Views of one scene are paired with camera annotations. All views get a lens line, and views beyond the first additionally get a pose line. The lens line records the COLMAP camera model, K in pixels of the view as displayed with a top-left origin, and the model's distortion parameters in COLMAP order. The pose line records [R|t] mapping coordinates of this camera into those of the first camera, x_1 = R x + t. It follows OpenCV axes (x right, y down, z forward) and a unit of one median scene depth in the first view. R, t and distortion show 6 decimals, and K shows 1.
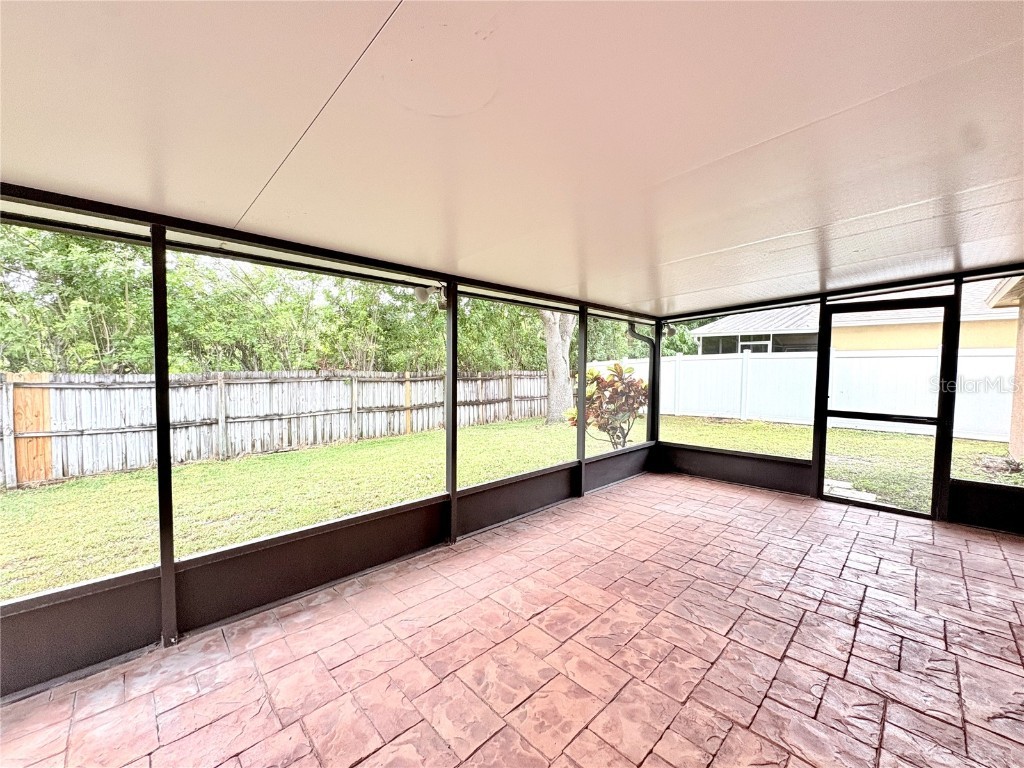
lens RADIAL K [[407.9, 0, 512.0], [0, 407.9, 384.0], [0, 0, 1]] dist [-0.000336, 0.000580]
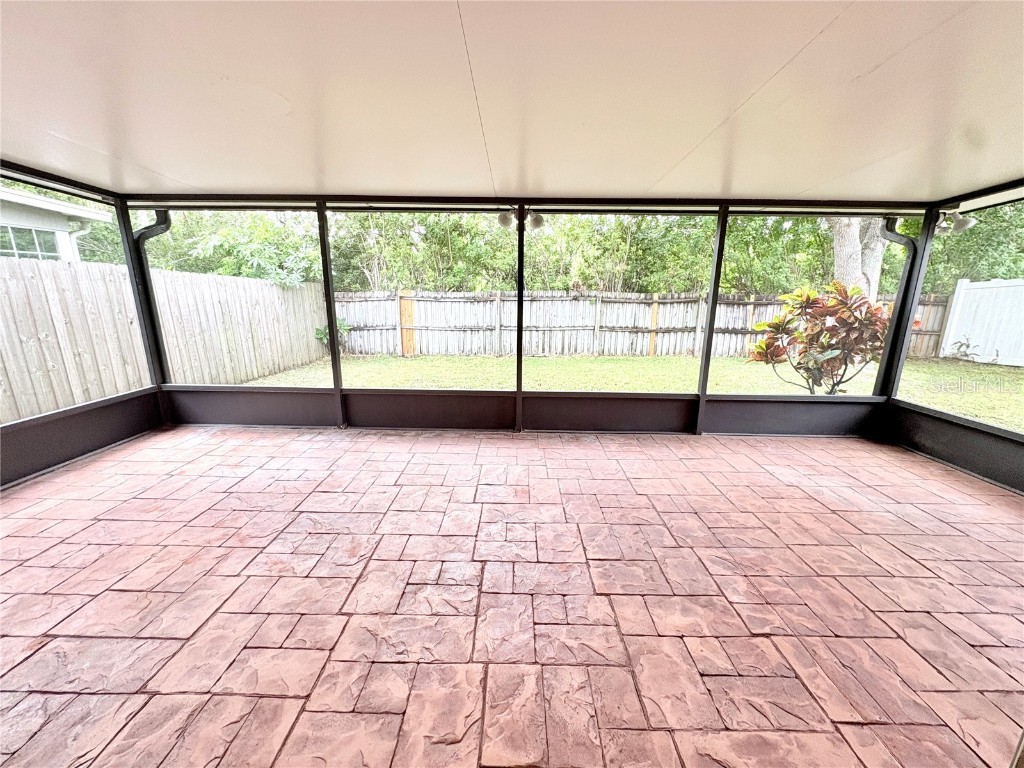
lens RADIAL K [[407.9, 0, 512.0], [0, 407.9, 384.0], [0, 0, 1]] dist [-0.000336, 0.000580]
pose [[0.704569, 0.163281, -0.690595, 0.281833], [-0.034870, 0.979960, 0.196121, 0.004877], [0.708778, -0.114099, 0.696143, 0.065471]]
